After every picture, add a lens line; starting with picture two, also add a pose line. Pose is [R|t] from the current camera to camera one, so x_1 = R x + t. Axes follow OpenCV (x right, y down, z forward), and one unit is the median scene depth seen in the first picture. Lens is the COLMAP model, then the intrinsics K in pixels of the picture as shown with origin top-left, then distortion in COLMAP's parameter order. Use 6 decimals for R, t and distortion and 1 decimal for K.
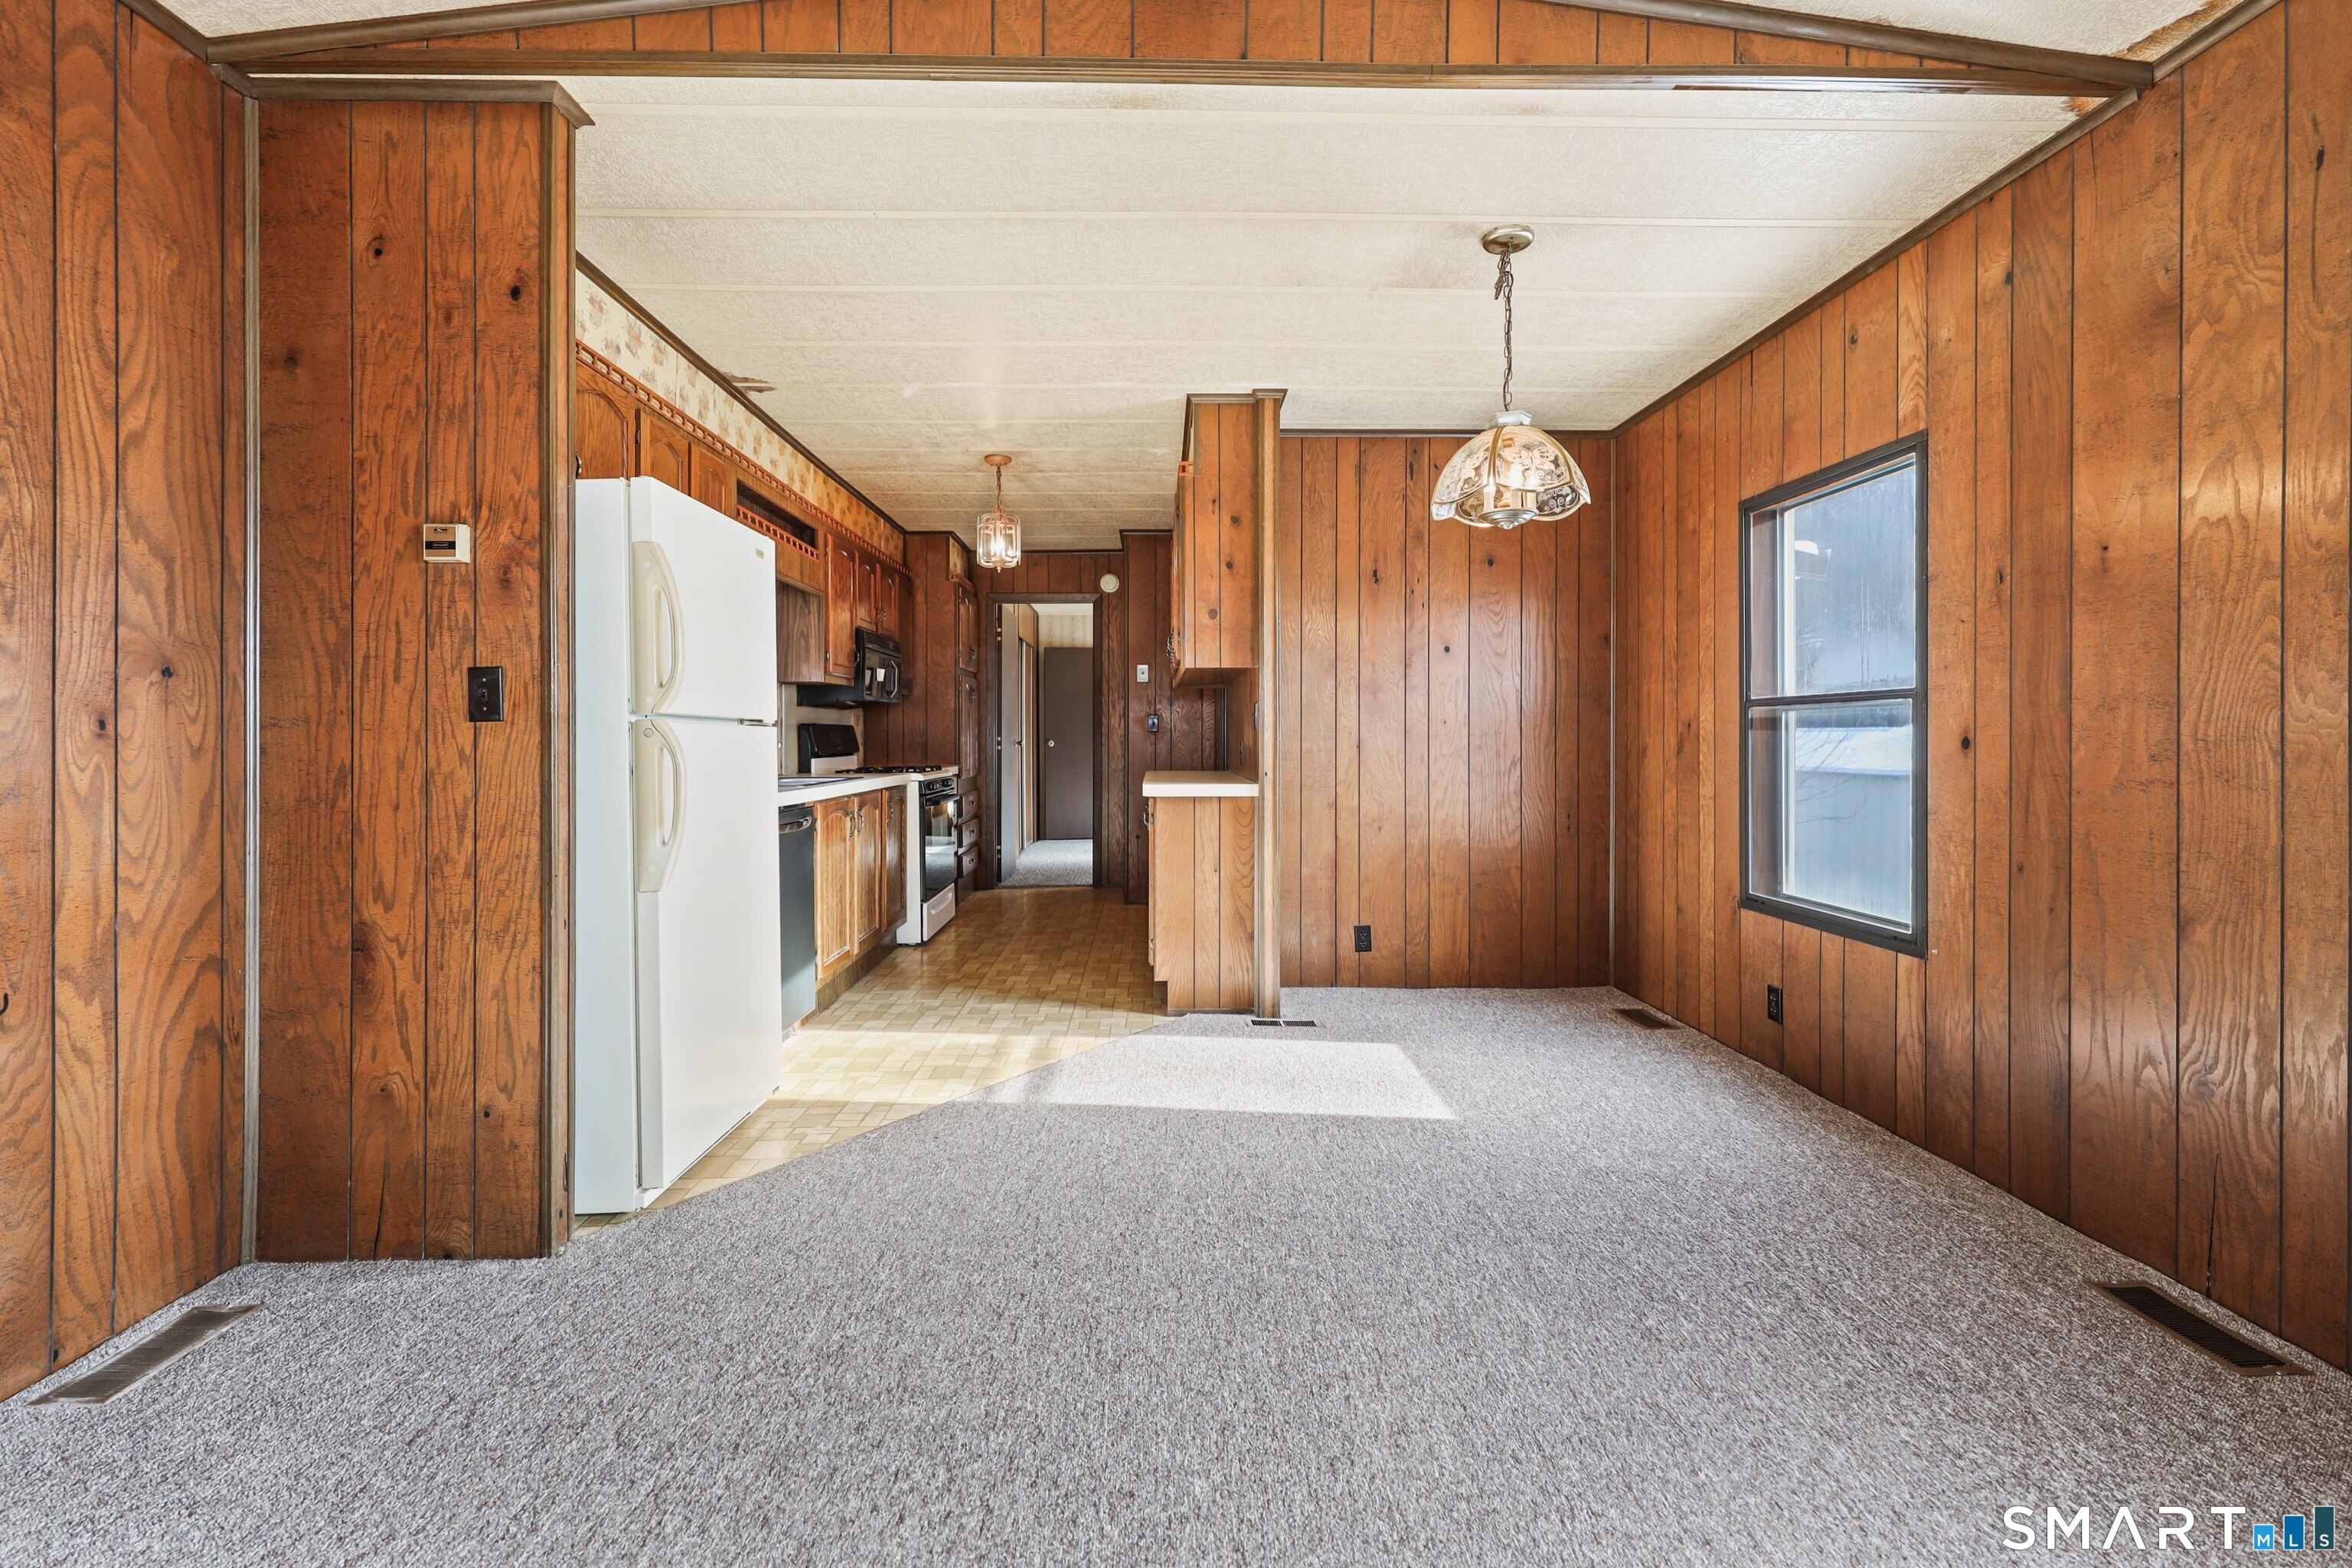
lens RADIAL K [[983.1, 0, 1165.0], [0, 983.1, 737.7], [0, 0, 1]] dist [0.002146, 0.000095]
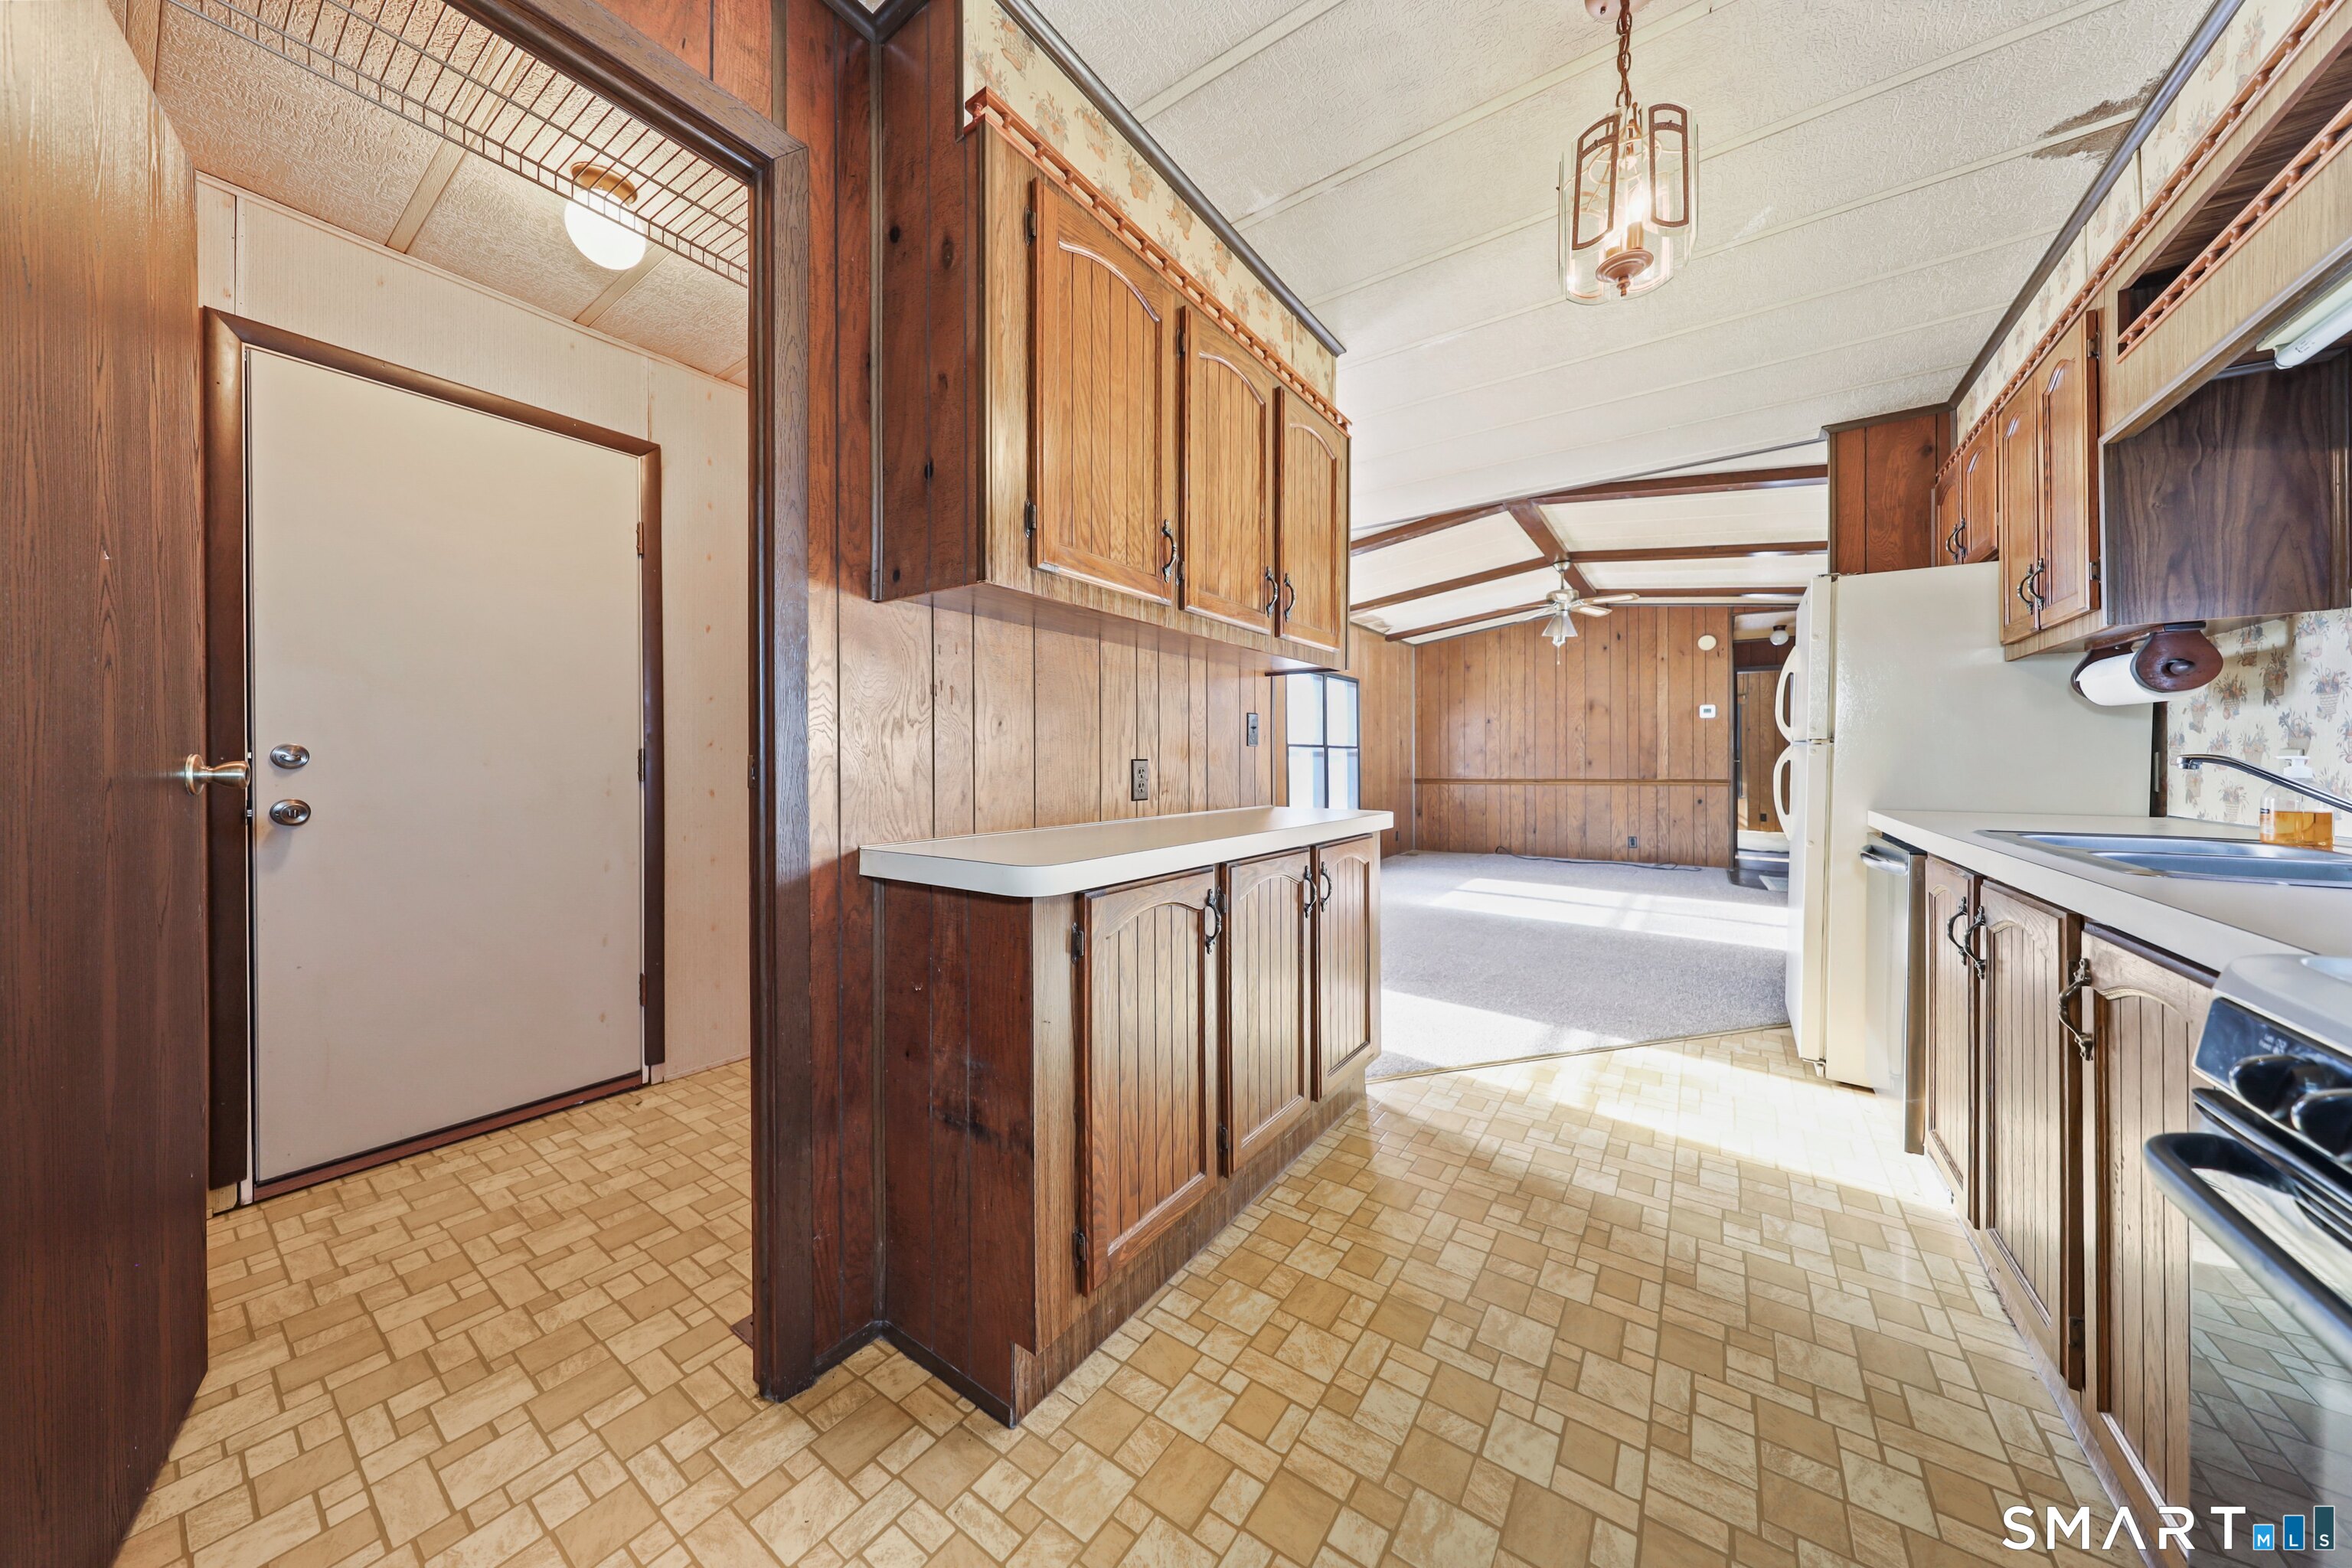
lens RADIAL K [[756.7, 0, 1170.2], [0, 756.7, 765.5], [0, 0, 1]] dist [0.000189, -0.000089]
pose [[-0.803519, 0.001999, 0.595275, -0.356420], [0.003700, 0.999992, 0.001638, 0.010178], [-0.595267, 0.003519, -0.803520, 2.341662]]
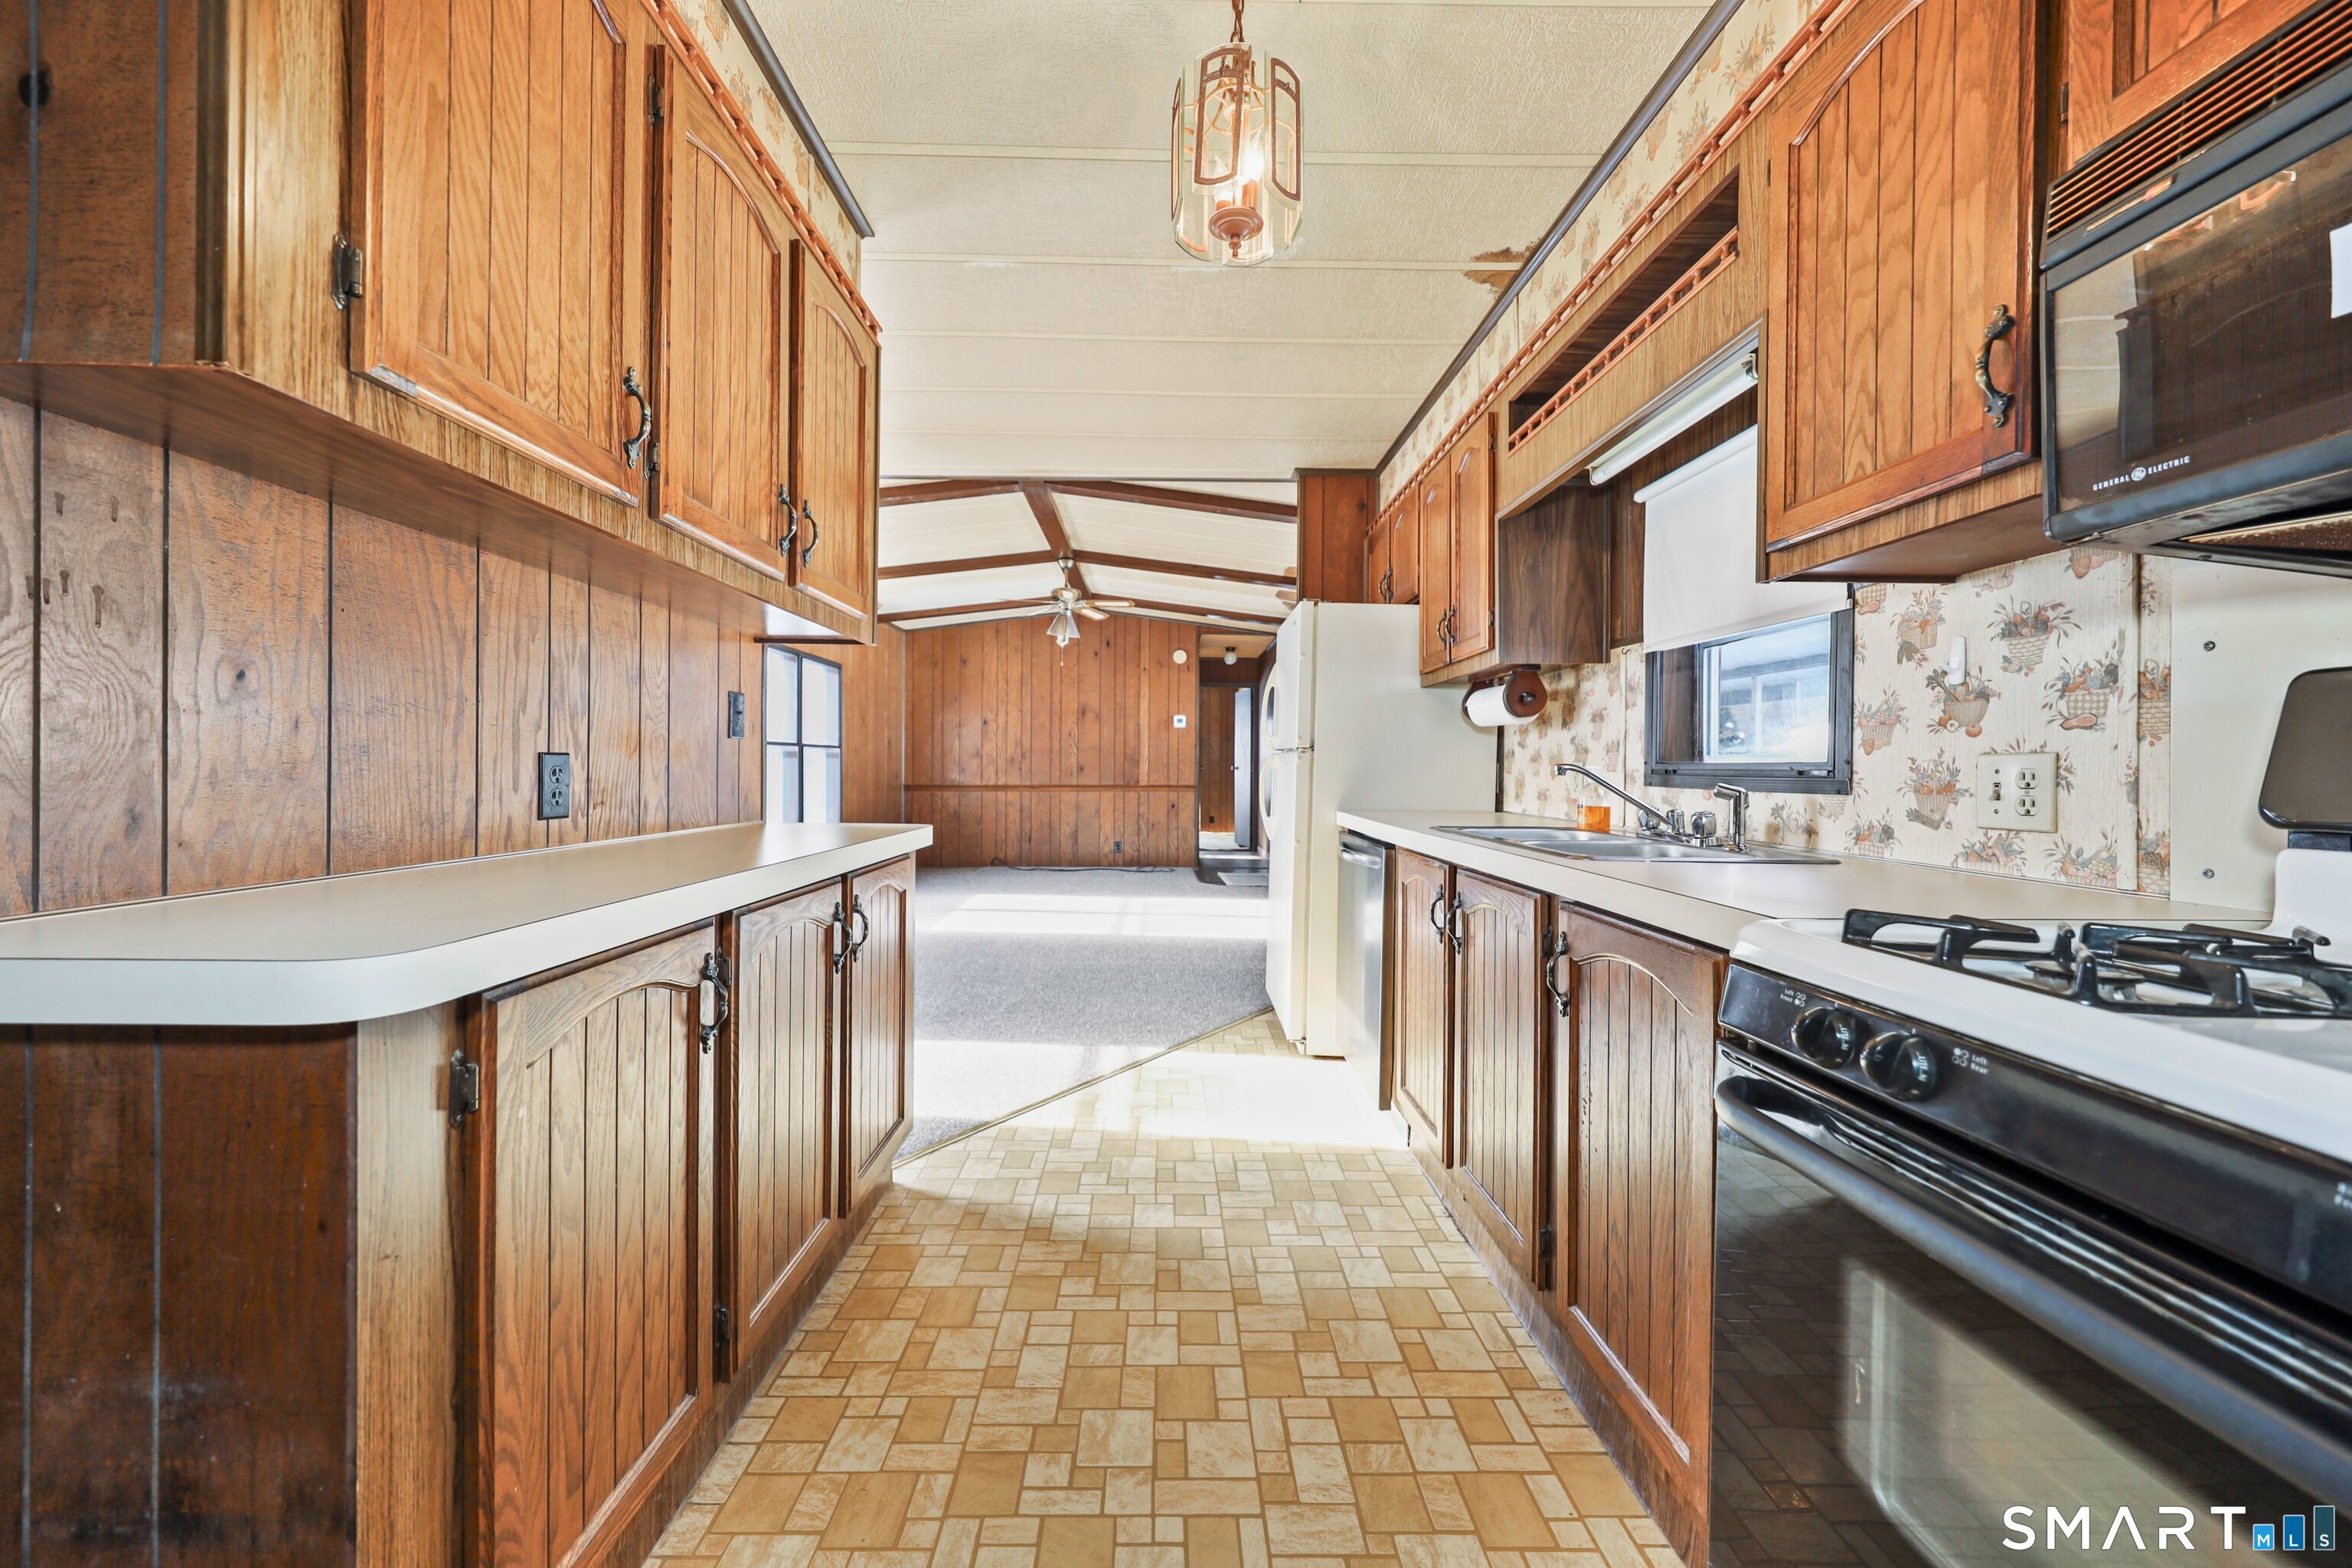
lens RADIAL K [[856.9, 0, 1165.5], [0, 856.9, 771.6], [0, 0, 1]] dist [-0.000641, -0.000368]
pose [[-0.999934, -0.006699, 0.009310, -0.265097], [-0.006680, 0.999976, 0.002071, 0.013358], [-0.009323, 0.002009, -0.999955, 2.281082]]
